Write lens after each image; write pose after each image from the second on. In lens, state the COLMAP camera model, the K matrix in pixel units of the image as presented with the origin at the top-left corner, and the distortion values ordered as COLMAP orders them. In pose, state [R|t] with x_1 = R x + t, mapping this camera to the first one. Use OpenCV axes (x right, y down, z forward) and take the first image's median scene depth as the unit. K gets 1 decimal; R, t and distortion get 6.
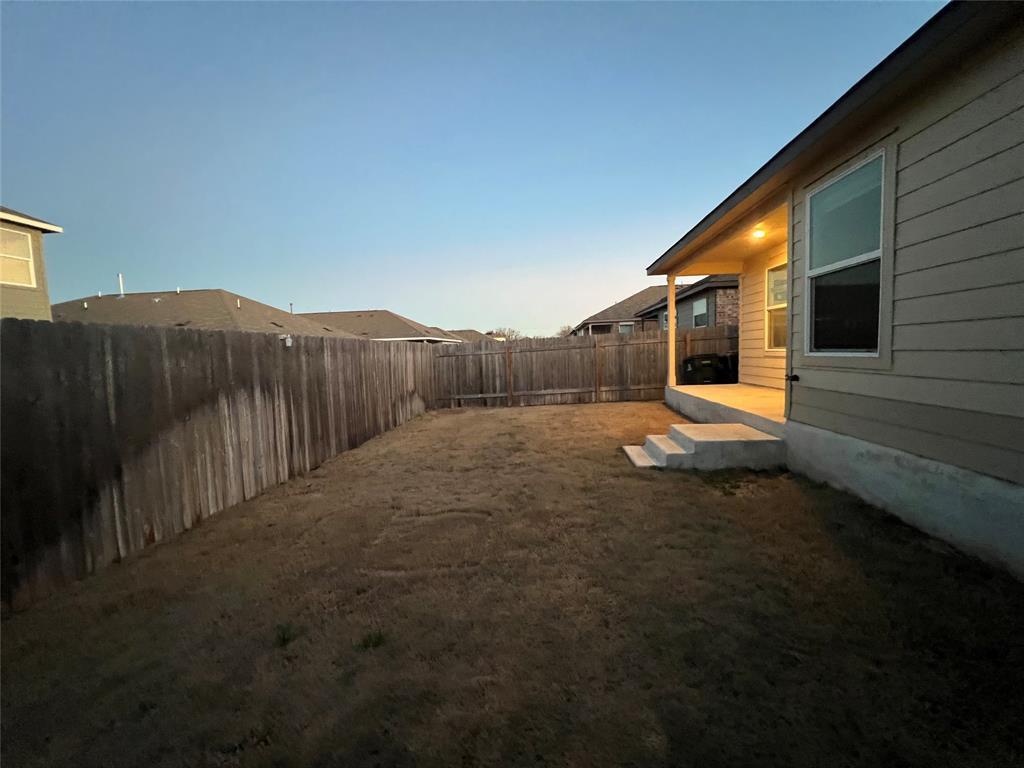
lens RADIAL K [[409.1, 0, 512.0], [0, 409.1, 384.0], [0, 0, 1]] dist [0.000532, -0.000086]
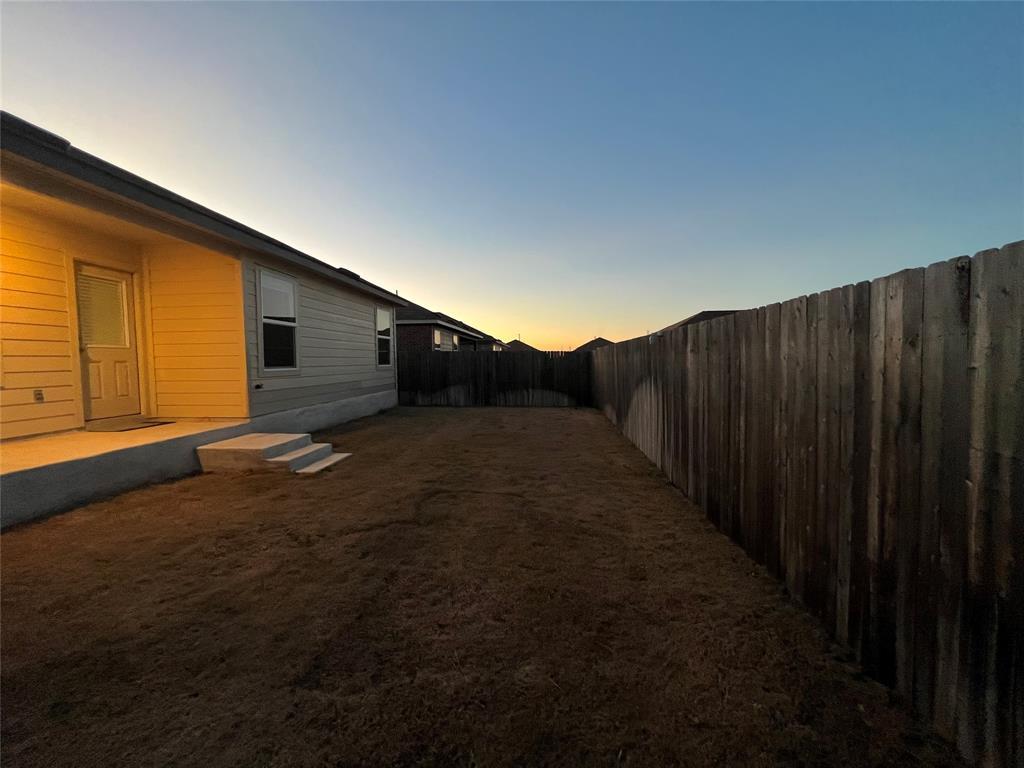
lens RADIAL K [[409.1, 0, 512.0], [0, 409.1, 384.0], [0, 0, 1]] dist [0.000532, -0.000086]
pose [[-0.998979, 0.045155, -0.001708, -0.249566], [0.044545, 0.990427, 0.130654, -0.189387], [0.007591, 0.130445, -0.991427, 2.659495]]
